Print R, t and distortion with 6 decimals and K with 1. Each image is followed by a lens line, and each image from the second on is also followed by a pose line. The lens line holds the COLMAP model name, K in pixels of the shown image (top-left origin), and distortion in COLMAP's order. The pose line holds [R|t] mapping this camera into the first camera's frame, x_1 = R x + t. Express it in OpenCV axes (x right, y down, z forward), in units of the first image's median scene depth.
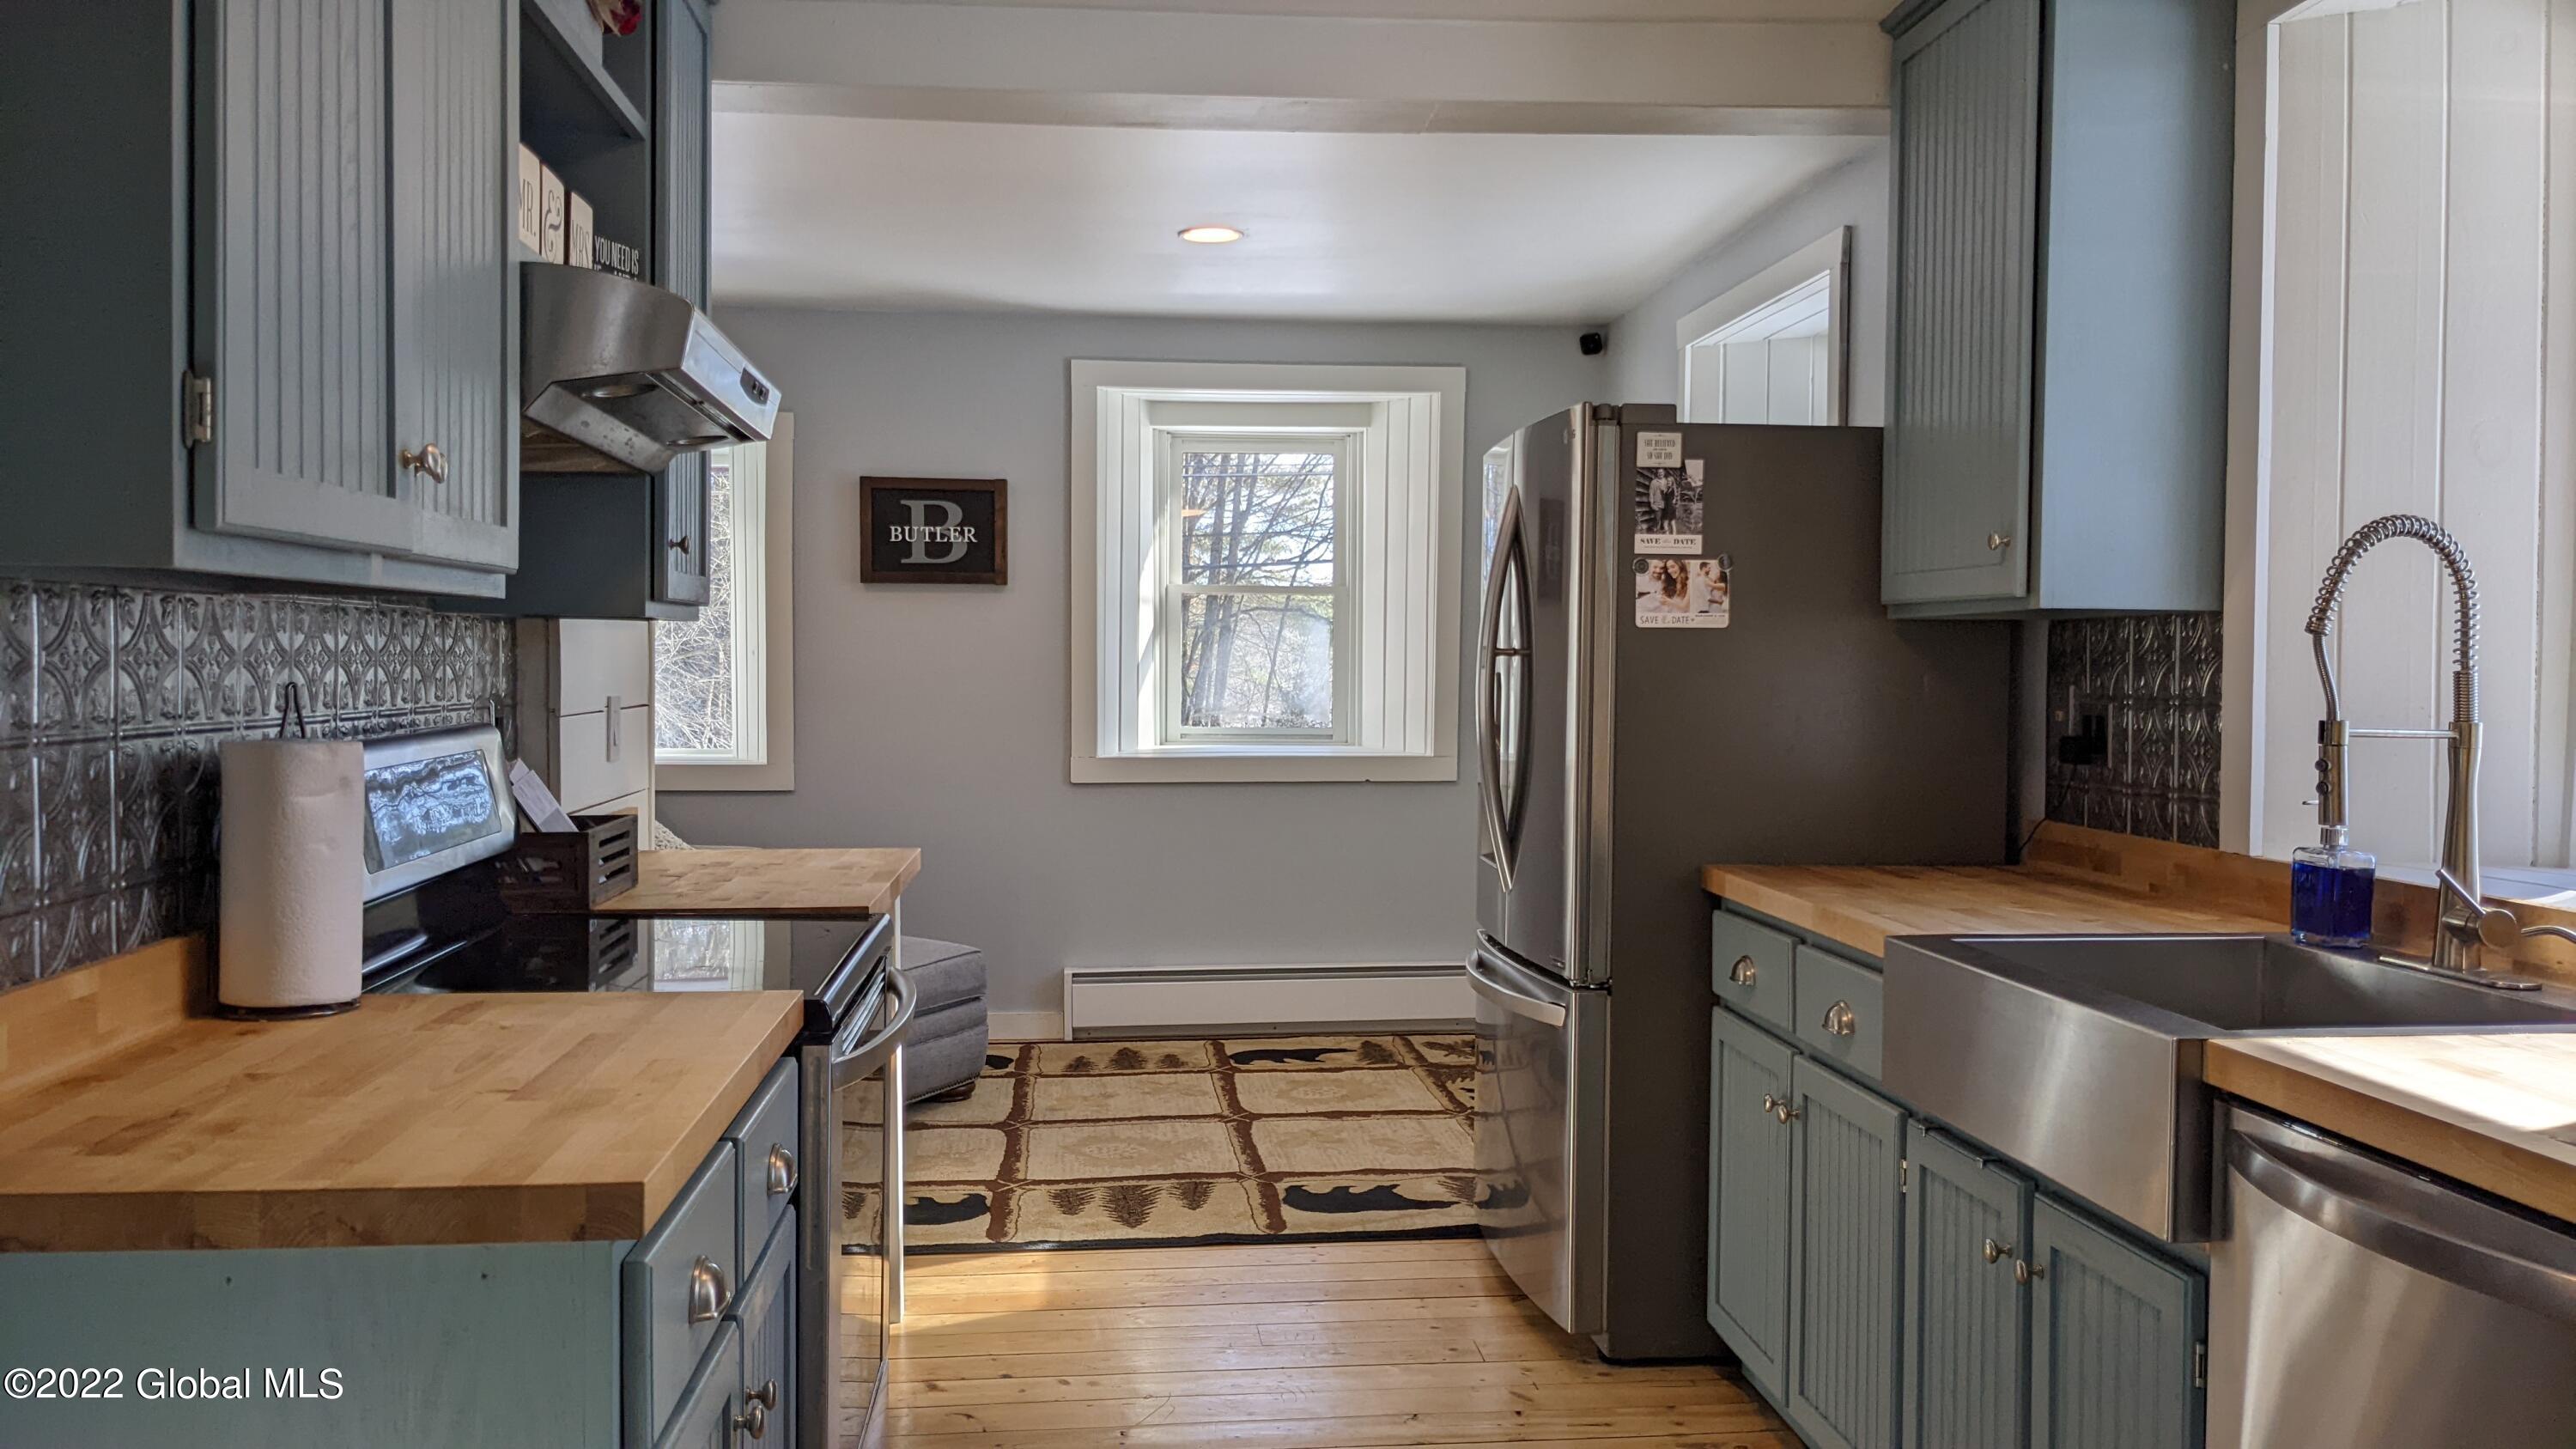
lens RADIAL K [[2020.1, 0, 1290.4], [0, 2020.1, 705.3], [0, 0, 1]] dist [0.073342, -0.115134]
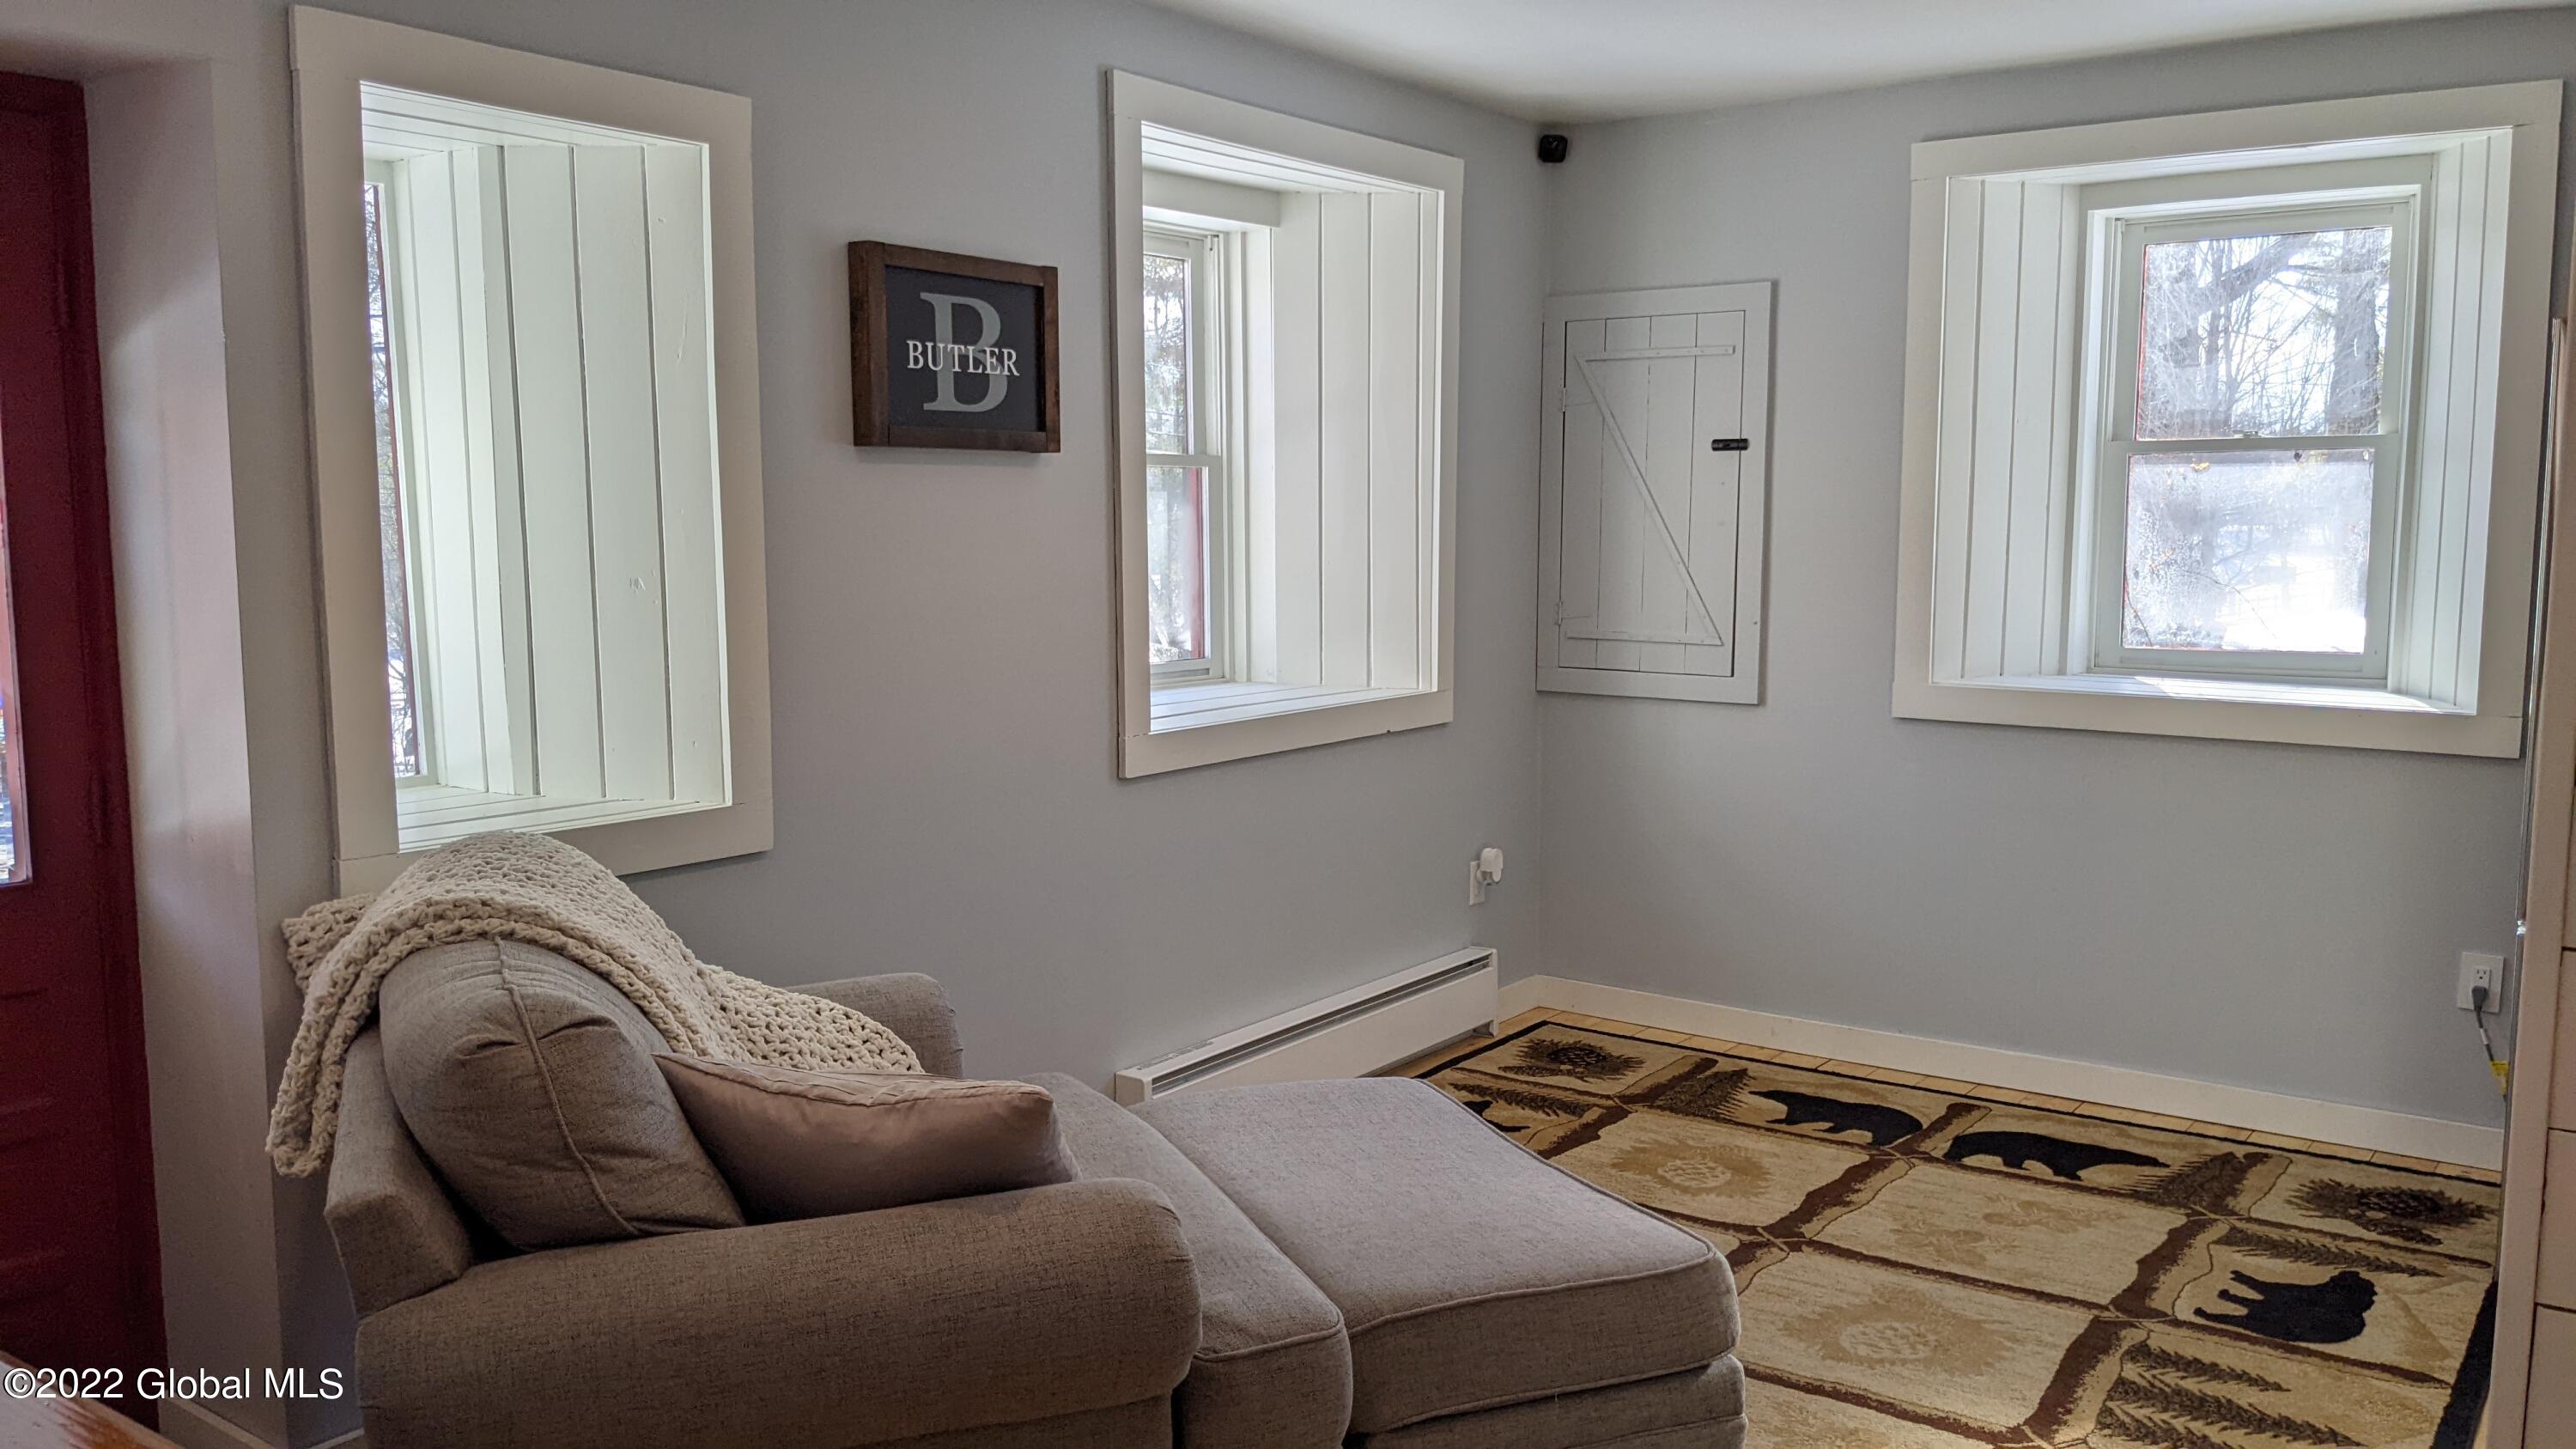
lens RADIAL K [[2020.1, 0, 1290.2], [0, 2020.1, 732.7], [0, 0, 1]] dist [0.073342, -0.115134]
pose [[0.658868, -0.092506, 0.746549, -0.624248], [0.024963, 0.994552, 0.101206, -0.042902], [-0.751844, -0.048046, 0.657588, 0.655932]]
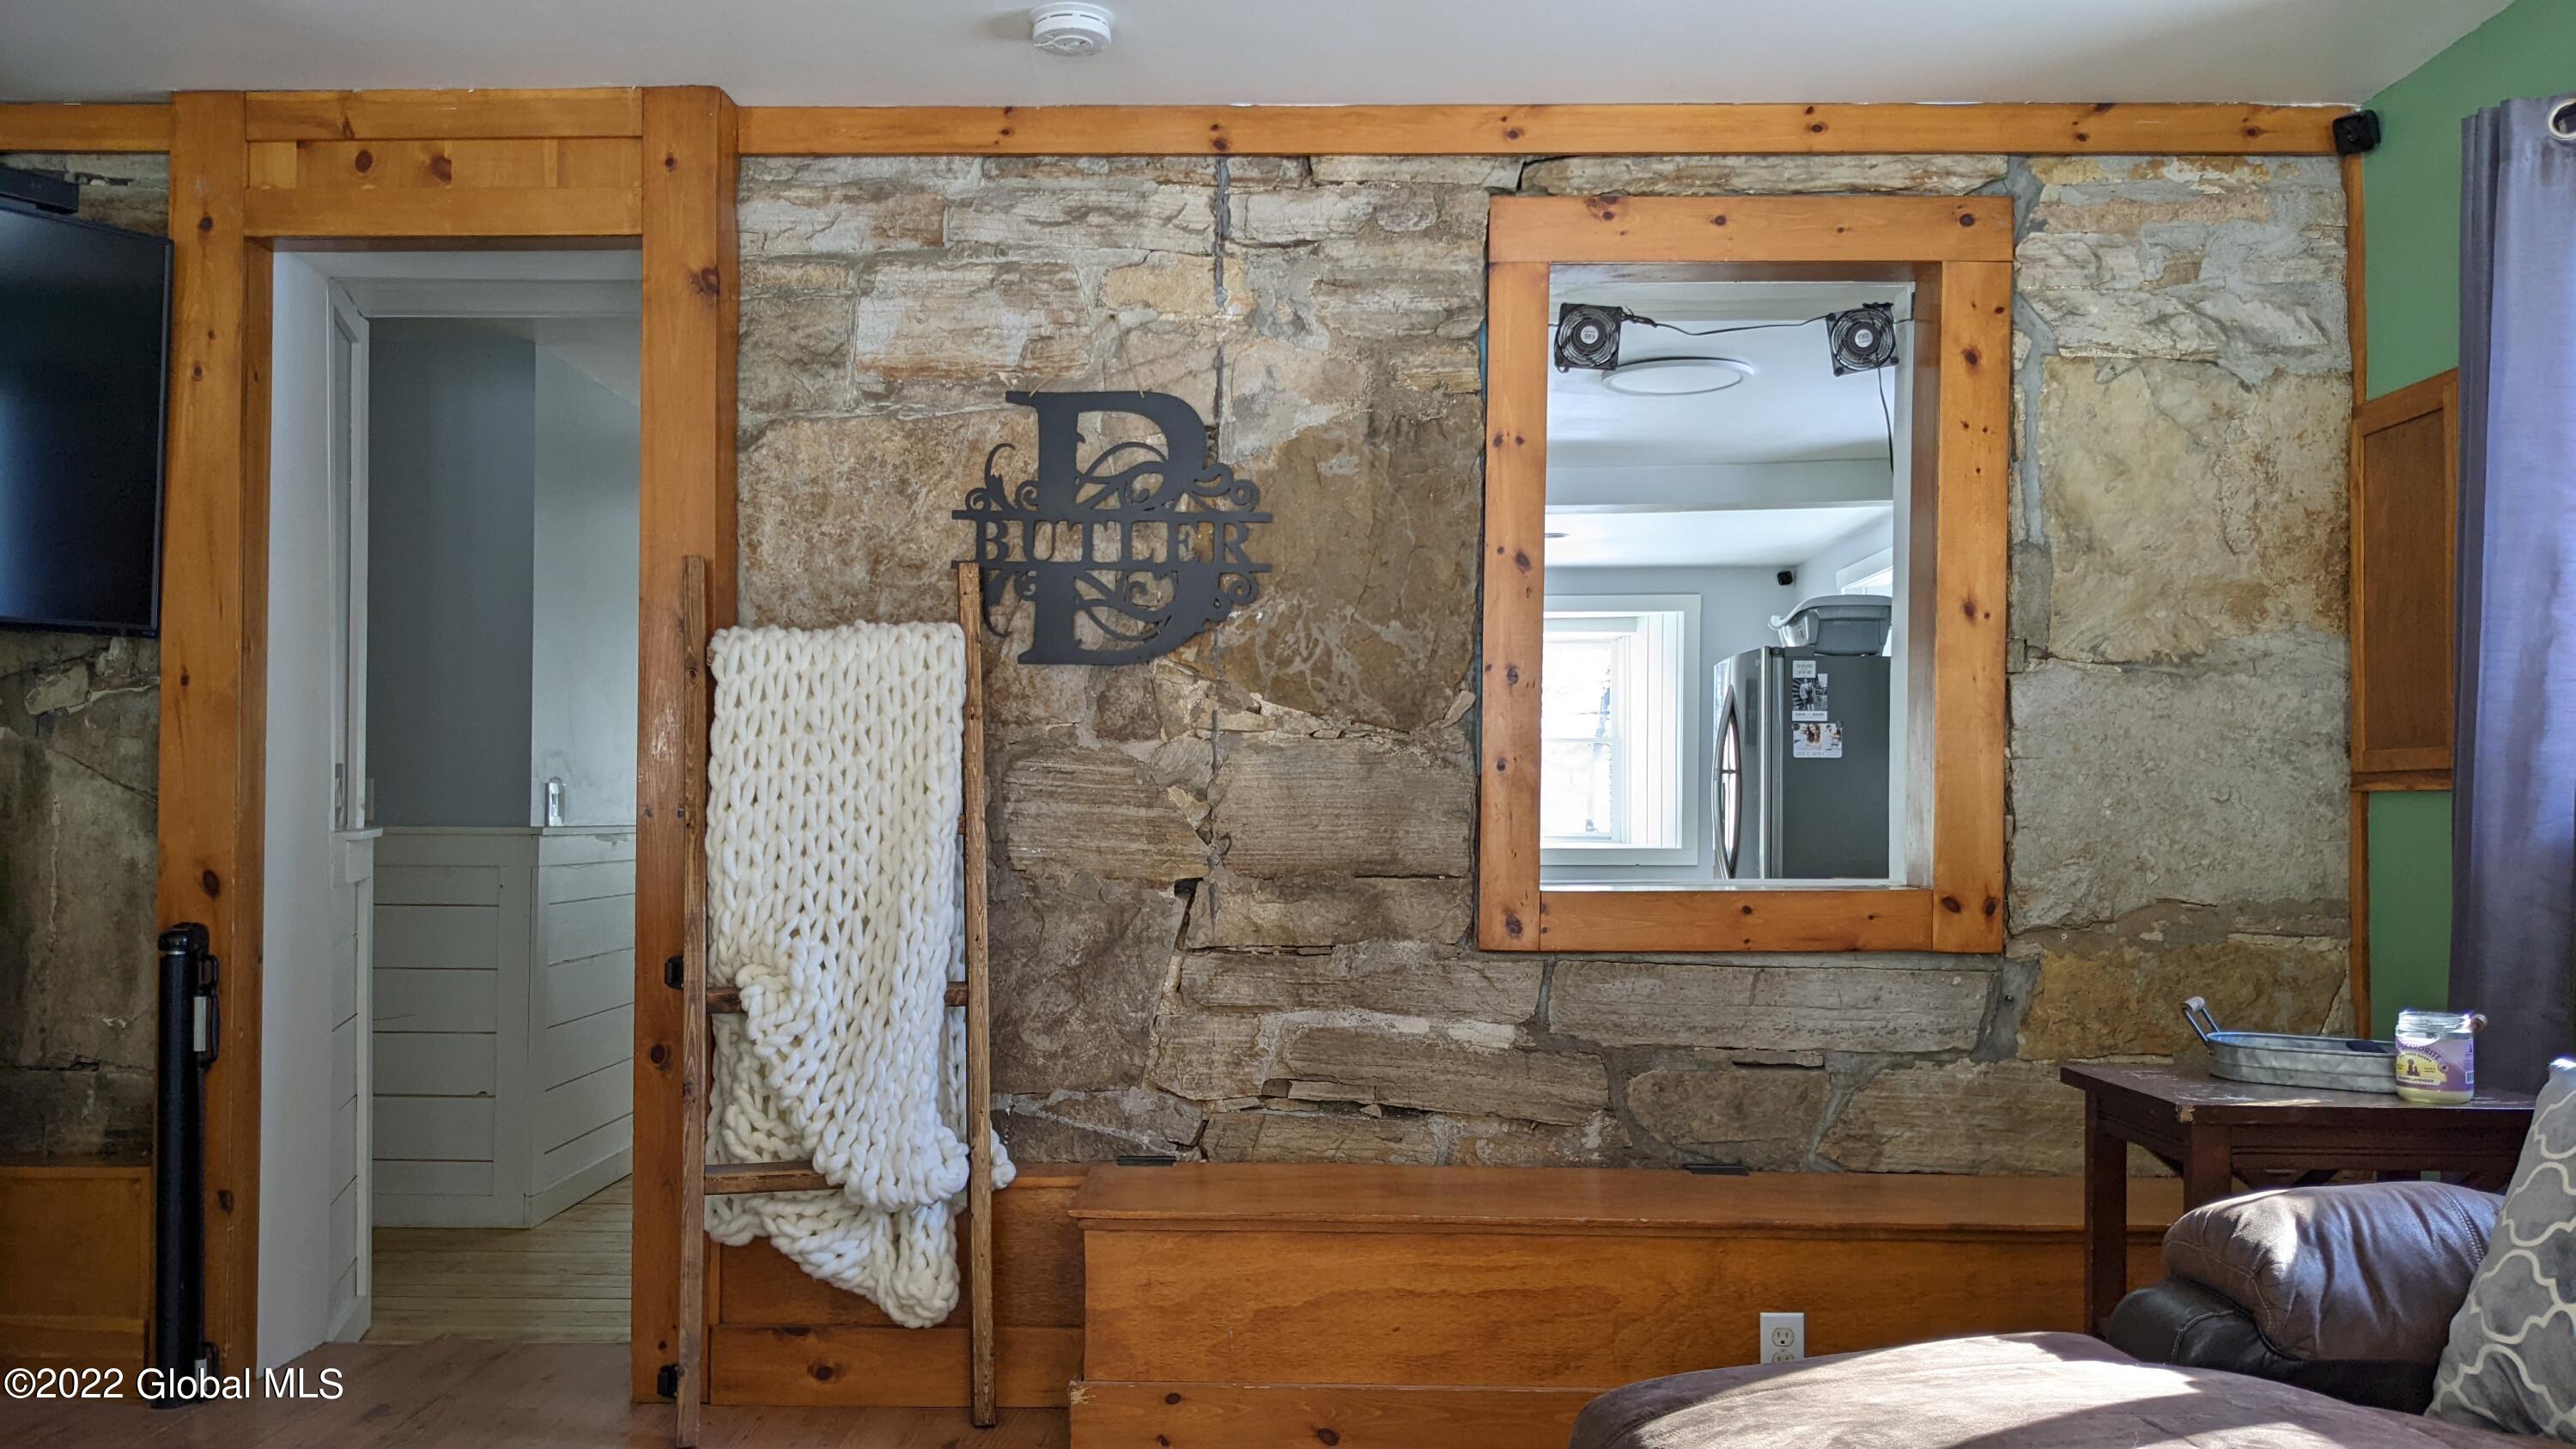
lens RADIAL K [[2020.1, 0, 1272.9], [0, 2020.1, 748.2], [0, 0, 1]] dist [0.073342, -0.115134]
pose [[0.993195, -0.004350, -0.116383, -0.066898], [-0.001991, 0.998522, -0.054313, 0.038902], [0.116447, 0.054175, 0.991718, -0.653287]]
